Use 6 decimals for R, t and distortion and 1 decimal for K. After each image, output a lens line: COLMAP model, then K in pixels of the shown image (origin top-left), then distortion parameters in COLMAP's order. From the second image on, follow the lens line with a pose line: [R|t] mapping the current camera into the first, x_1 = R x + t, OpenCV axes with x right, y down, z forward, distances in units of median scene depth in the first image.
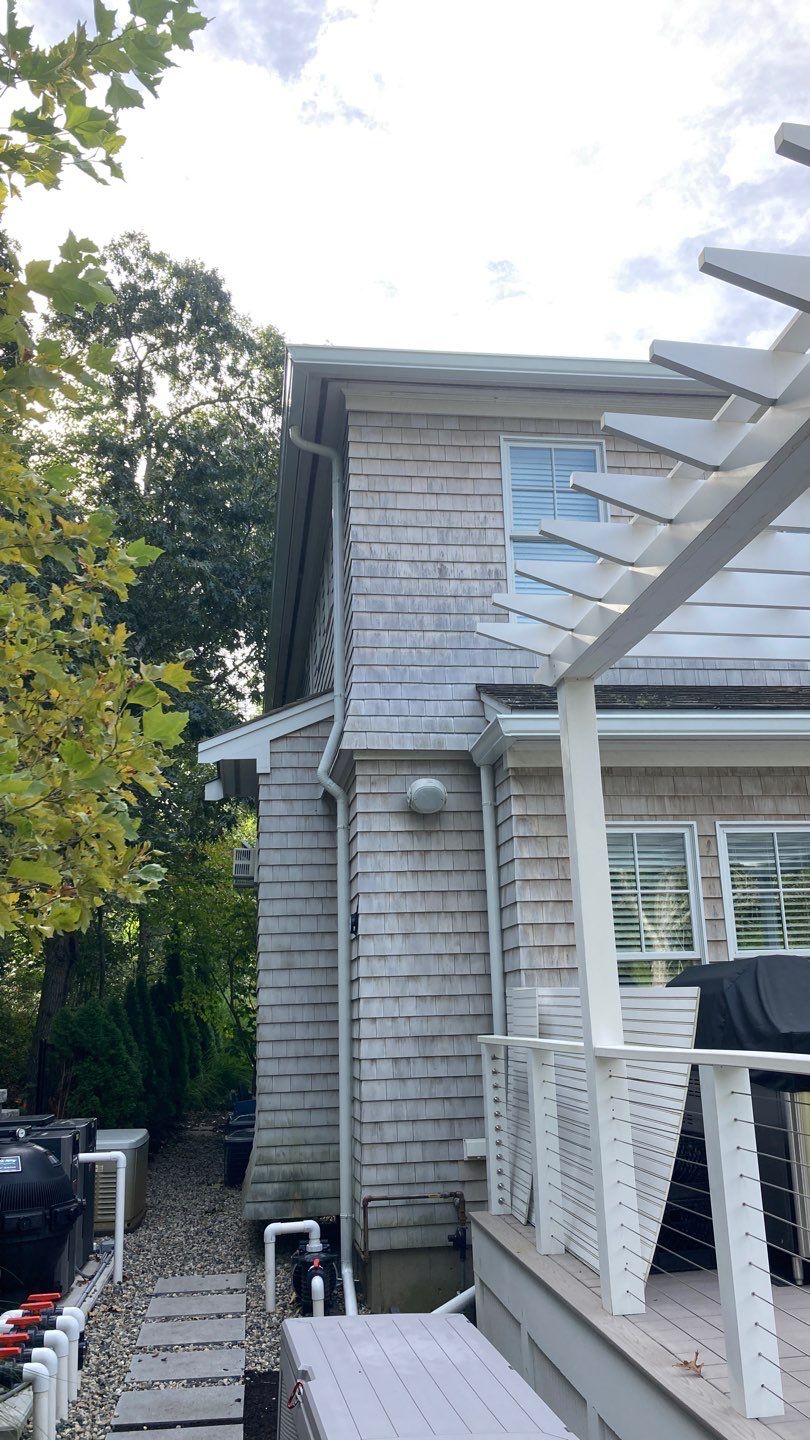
lens RADIAL K [[1094.7, 0, 372.7], [0, 1094.7, 721.8], [0, 0, 1]] dist [0.121618, -0.198736]
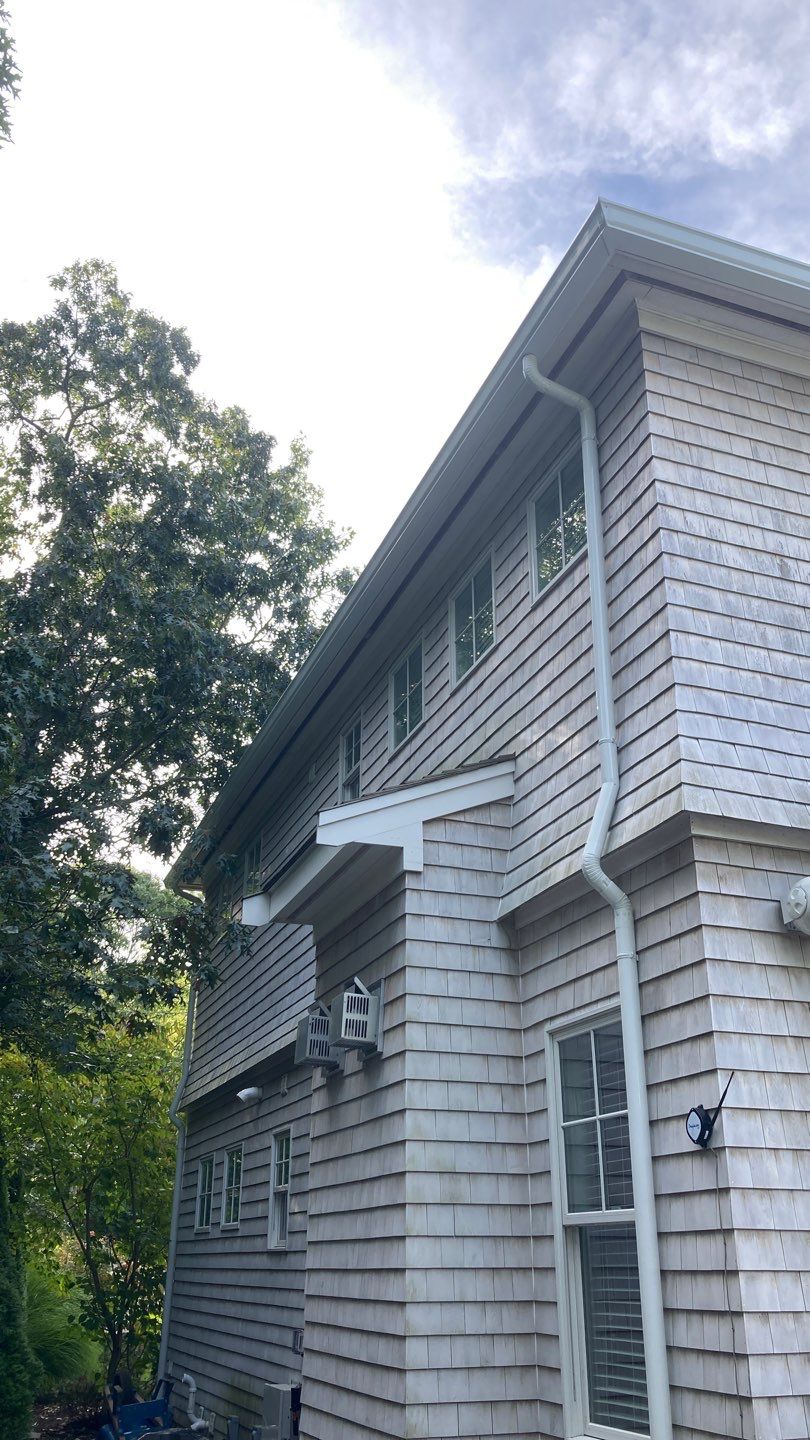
lens RADIAL K [[1175.7, 0, 412.9], [0, 1175.7, 702.3], [0, 0, 1]] dist [0.035552, -0.086622]
pose [[0.975742, 0.125296, 0.179521, -0.270117], [-0.089901, 0.977018, -0.193273, 0.095891], [-0.199611, 0.172445, 0.964582, 0.389983]]
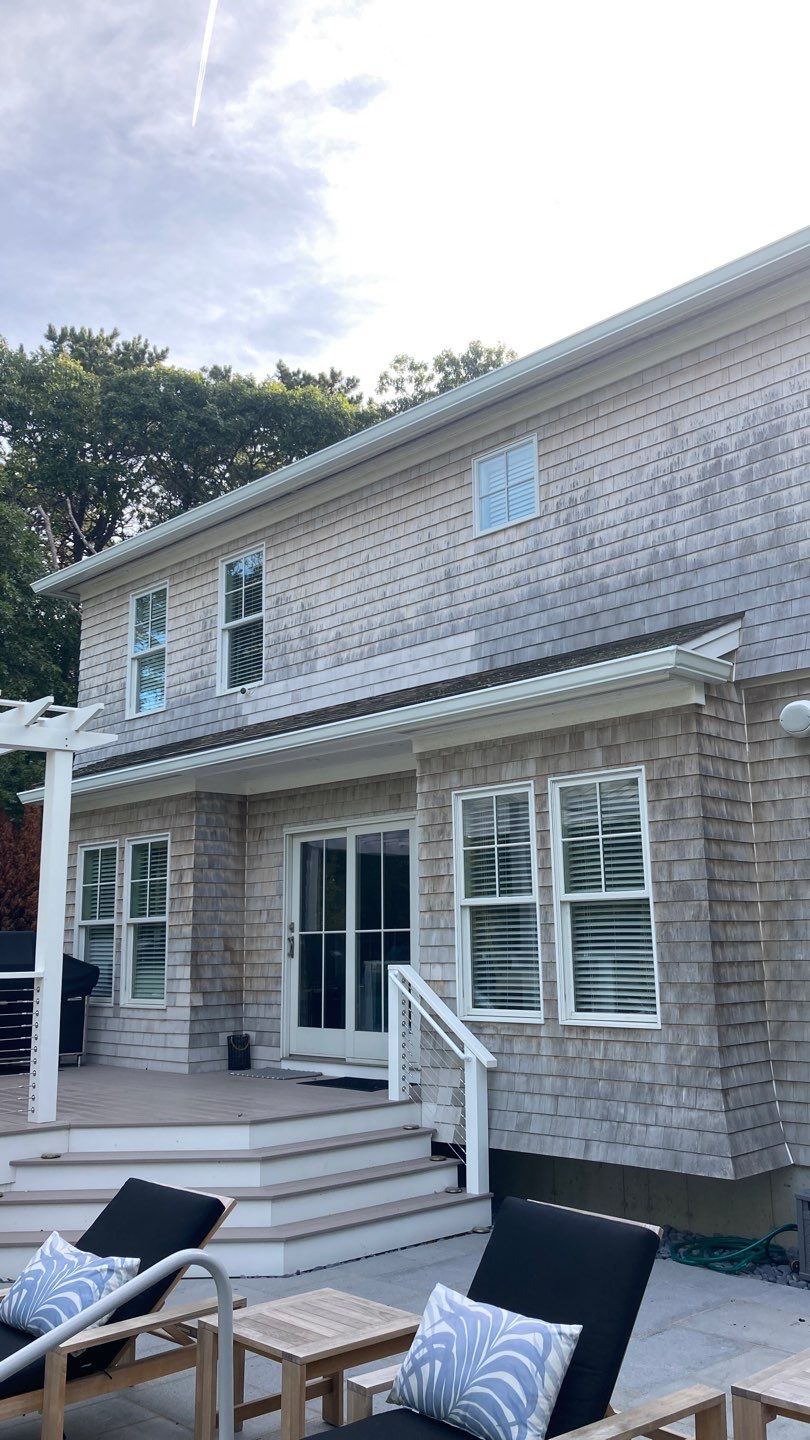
lens RADIAL K [[1174.7, 0, 383.2], [0, 1174.7, 683.2], [0, 0, 1]] dist [-0.006219, -0.022972]
pose [[0.592211, -0.154776, -0.790779, 1.756218], [0.204477, 0.978121, -0.038312, 0.008772], [0.779407, -0.139007, 0.610902, 0.240426]]
